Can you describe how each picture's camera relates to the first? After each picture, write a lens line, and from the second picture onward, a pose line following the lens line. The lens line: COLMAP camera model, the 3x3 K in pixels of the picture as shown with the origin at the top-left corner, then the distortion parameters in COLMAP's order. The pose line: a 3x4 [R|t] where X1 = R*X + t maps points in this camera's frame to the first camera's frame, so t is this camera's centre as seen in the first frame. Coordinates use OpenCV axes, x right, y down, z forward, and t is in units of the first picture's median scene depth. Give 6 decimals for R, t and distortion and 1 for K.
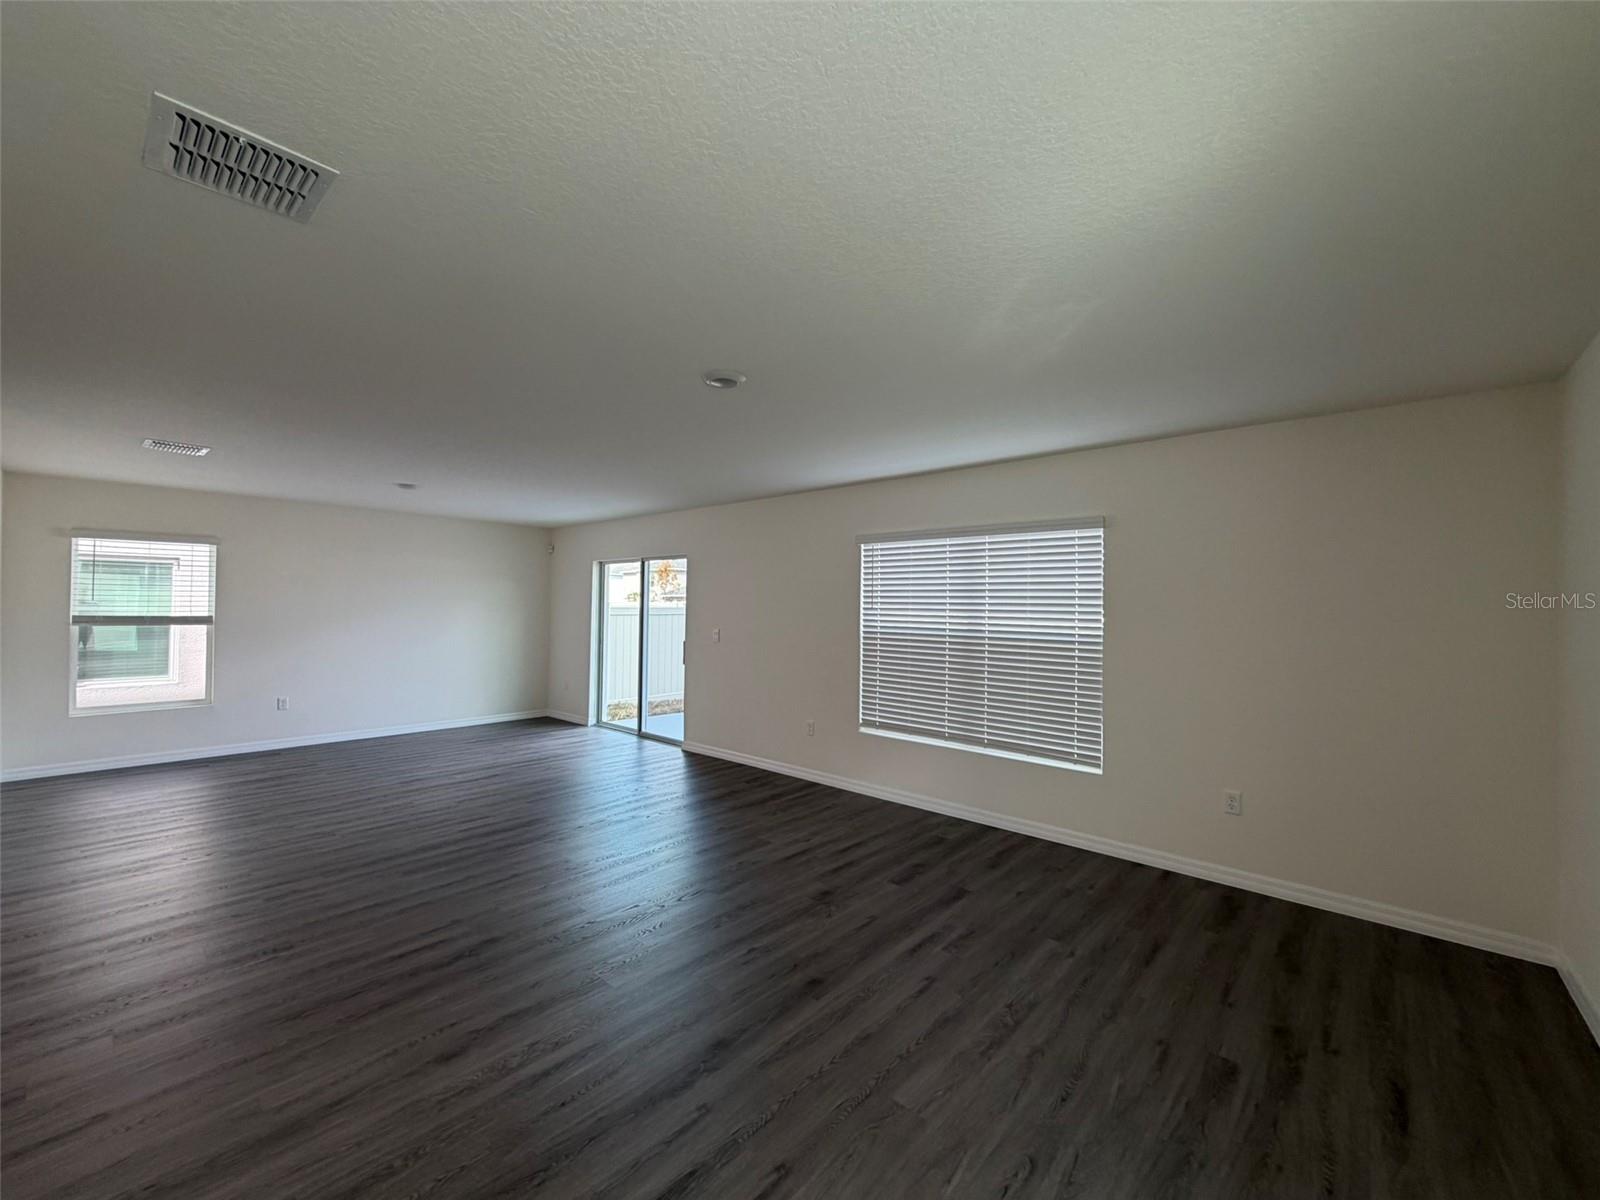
lens RADIAL K [[637.5, 0, 795.7], [0, 637.5, 597.1], [0, 0, 1]] dist [-0.000578, 0.000371]
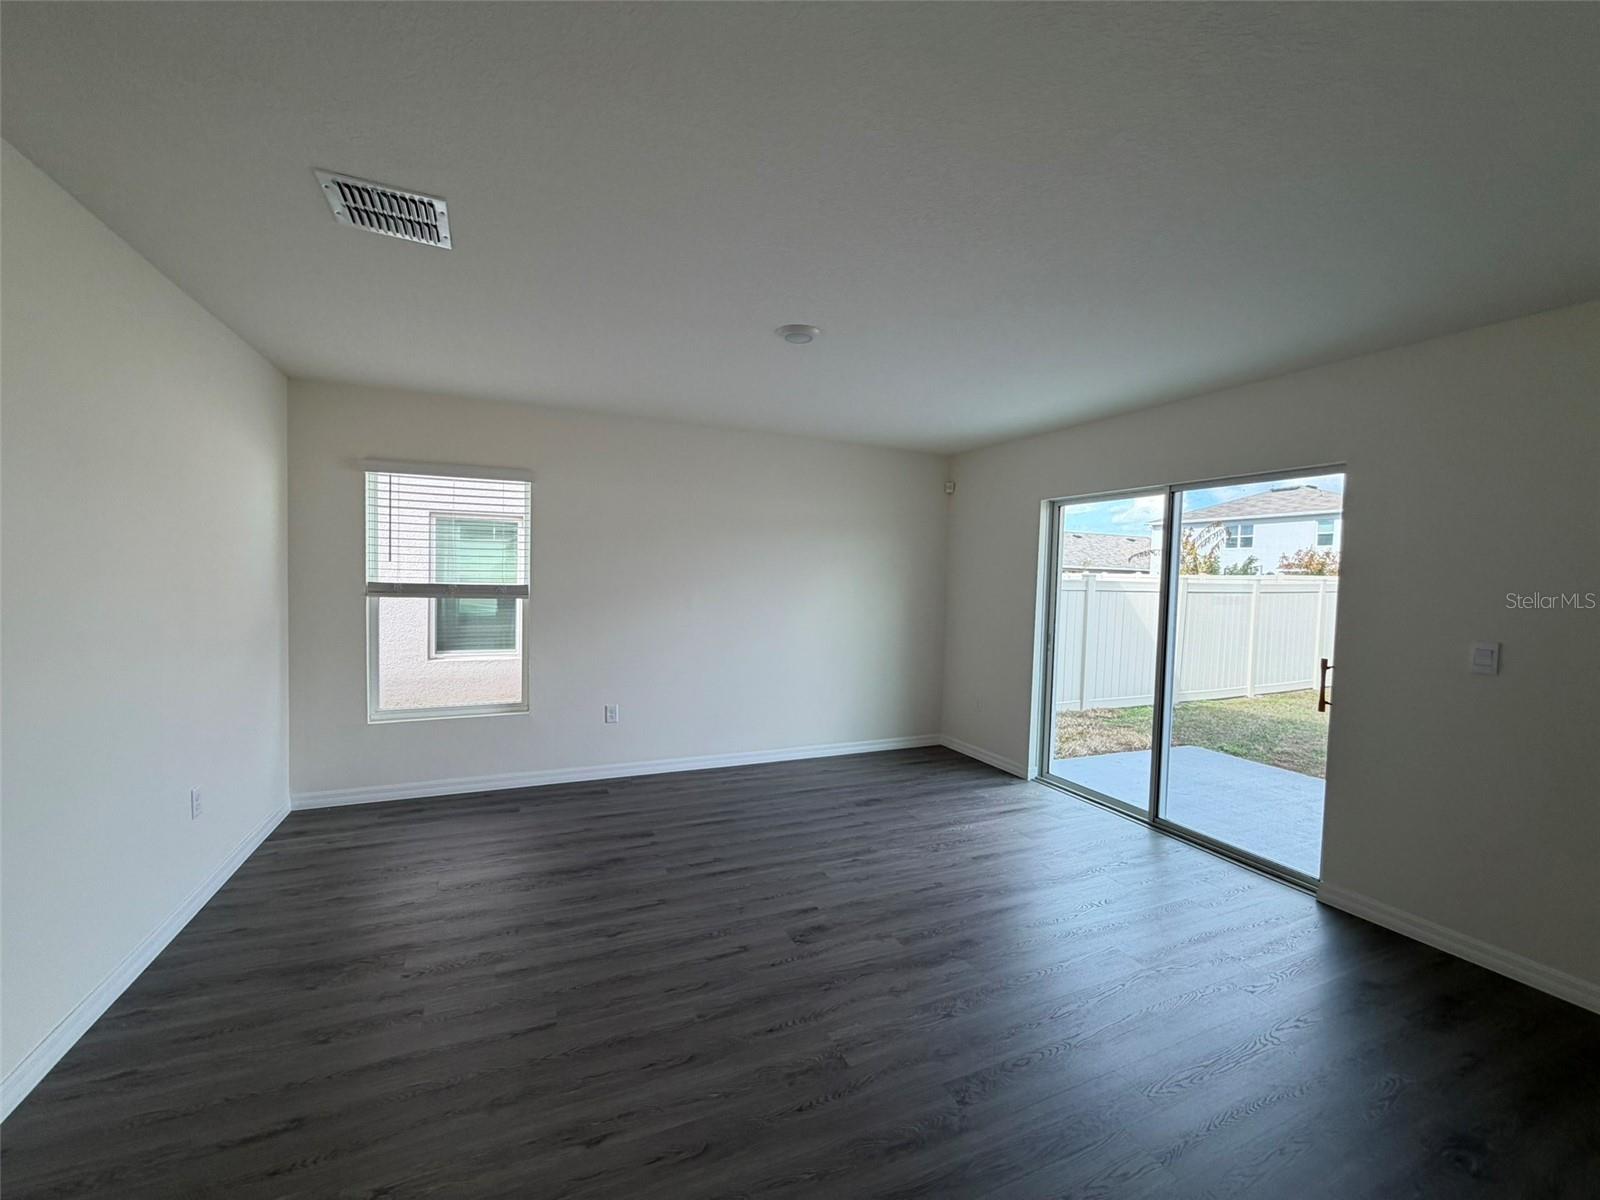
lens RADIAL K [[637.5, 0, 795.7], [0, 637.5, 597.1], [0, 0, 1]] dist [-0.000578, 0.000371]
pose [[0.912636, 0.026166, -0.407935, -0.311368], [-0.007417, 0.998845, 0.047475, 0.006218], [0.408706, -0.040302, 0.911776, 0.413677]]
